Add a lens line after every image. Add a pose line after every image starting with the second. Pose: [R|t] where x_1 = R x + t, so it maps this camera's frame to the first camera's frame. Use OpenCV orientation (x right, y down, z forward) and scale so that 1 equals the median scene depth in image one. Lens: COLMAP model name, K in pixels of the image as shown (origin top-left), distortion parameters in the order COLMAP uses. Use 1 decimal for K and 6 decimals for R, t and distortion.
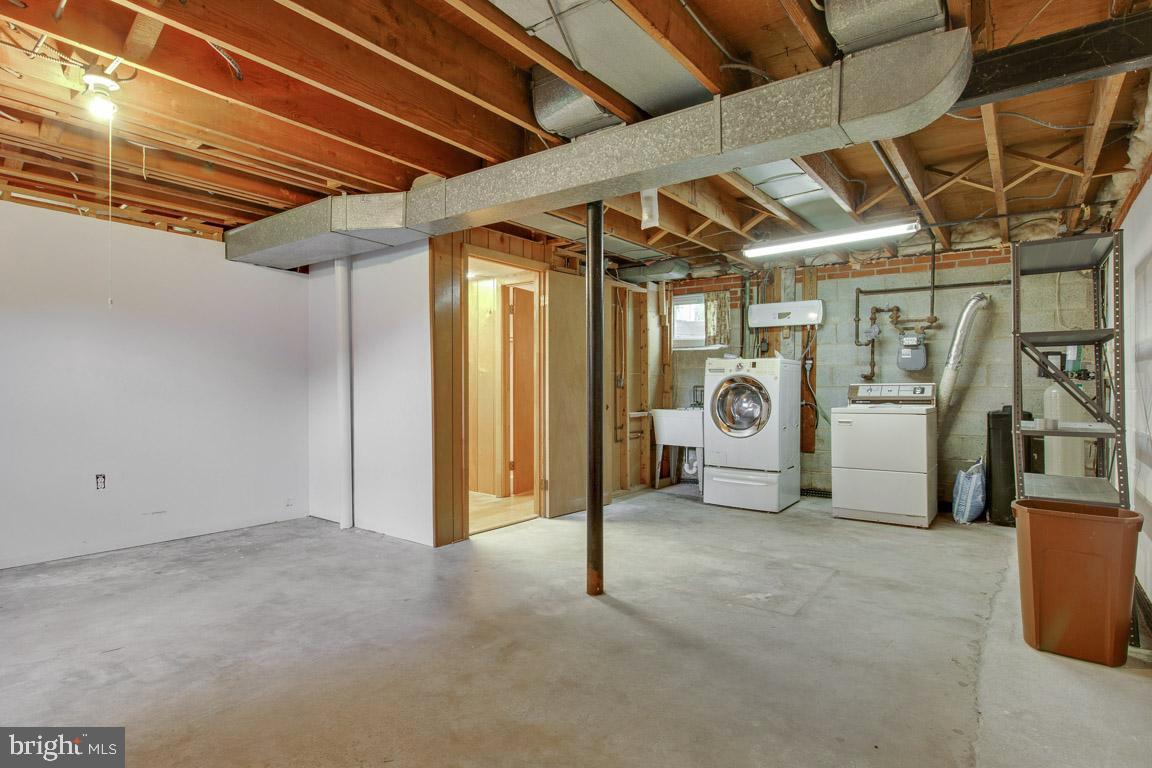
lens RADIAL K [[586.6, 0, 581.2], [0, 586.6, 383.2], [0, 0, 1]] dist [-0.004194, -0.000869]
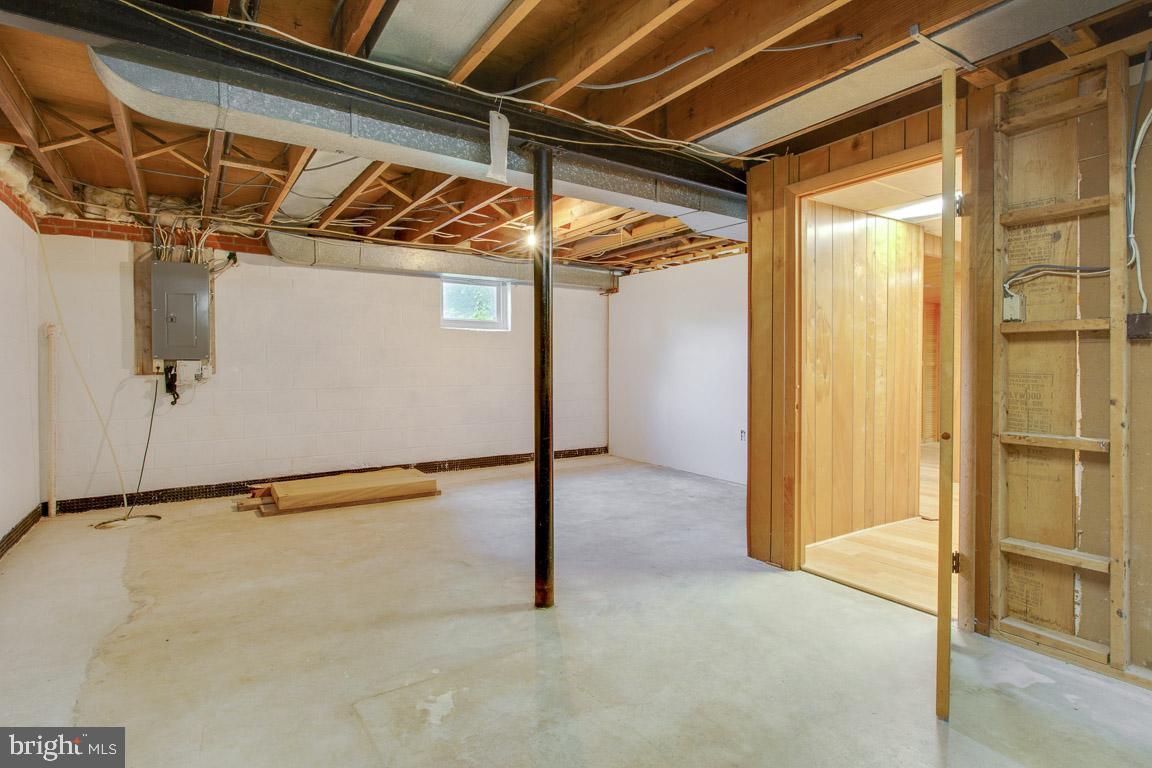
lens RADIAL K [[586.6, 0, 580.4], [0, 586.6, 376.2], [0, 0, 1]] dist [-0.004194, -0.000869]
pose [[-0.329229, 0.010586, -0.944191, 0.818585], [0.000553, 0.999939, 0.011019, 0.003871], [0.944250, 0.003105, -0.329215, 1.315076]]
